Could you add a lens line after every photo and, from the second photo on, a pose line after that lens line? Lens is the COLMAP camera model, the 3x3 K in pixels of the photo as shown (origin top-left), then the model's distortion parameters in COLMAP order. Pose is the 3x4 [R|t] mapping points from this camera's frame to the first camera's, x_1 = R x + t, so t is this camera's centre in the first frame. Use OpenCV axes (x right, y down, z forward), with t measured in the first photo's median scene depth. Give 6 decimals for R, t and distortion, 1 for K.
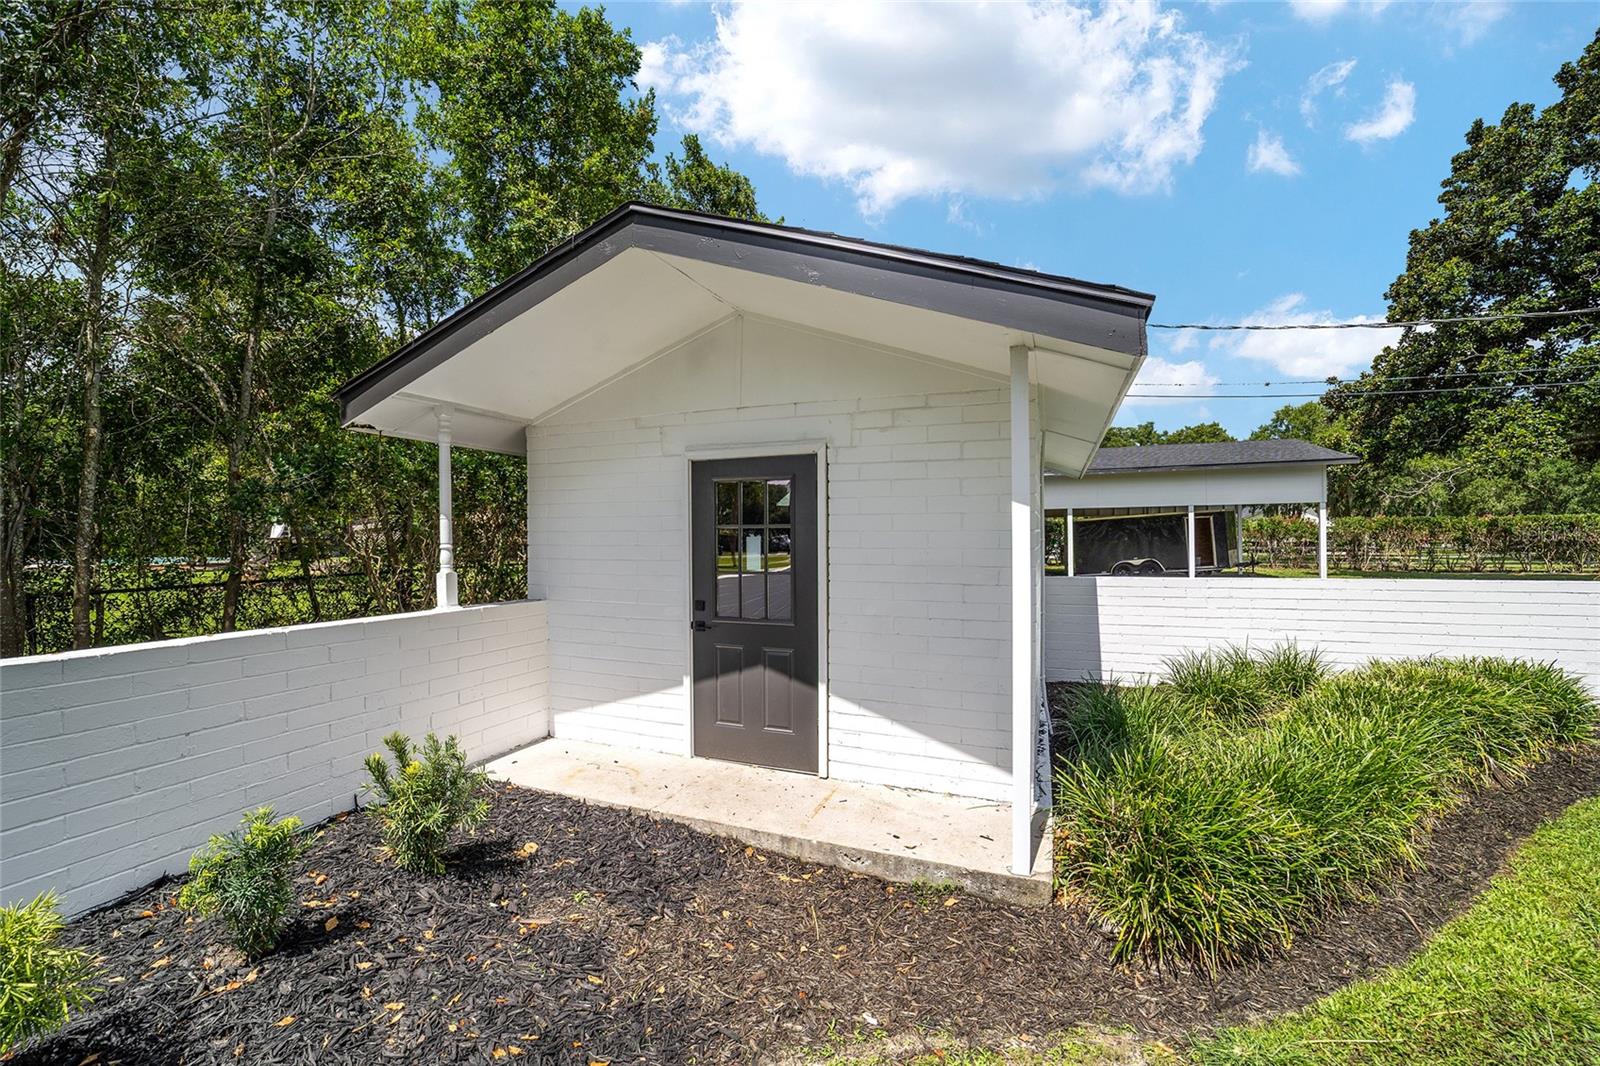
lens RADIAL K [[645.7, 0, 801.2], [0, 645.7, 535.3], [0, 0, 1]] dist [-0.036940, 0.005493]
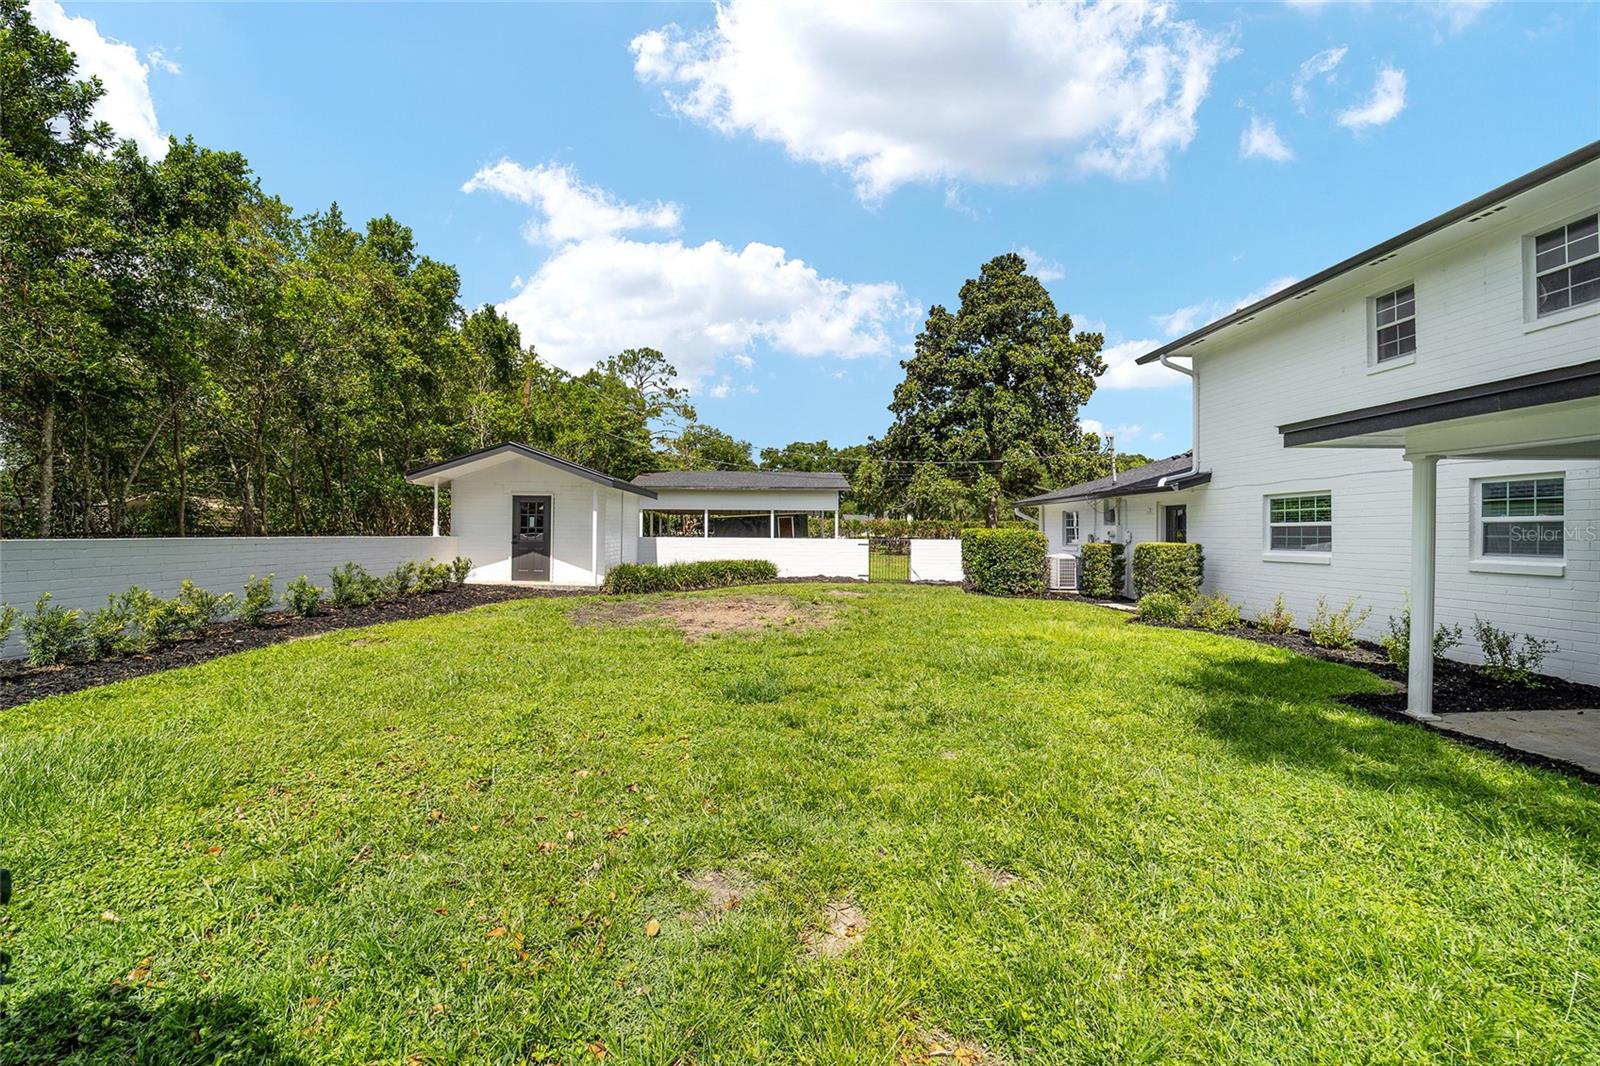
lens RADIAL K [[645.7, 0, 806.3], [0, 645.7, 524.7], [0, 0, 1]] dist [-0.036940, 0.005493]
pose [[0.904496, 0.023152, 0.425854, -0.201687], [-0.019751, 0.999728, -0.012401, 0.055219], [-0.426025, 0.002806, 0.904707, -2.783683]]
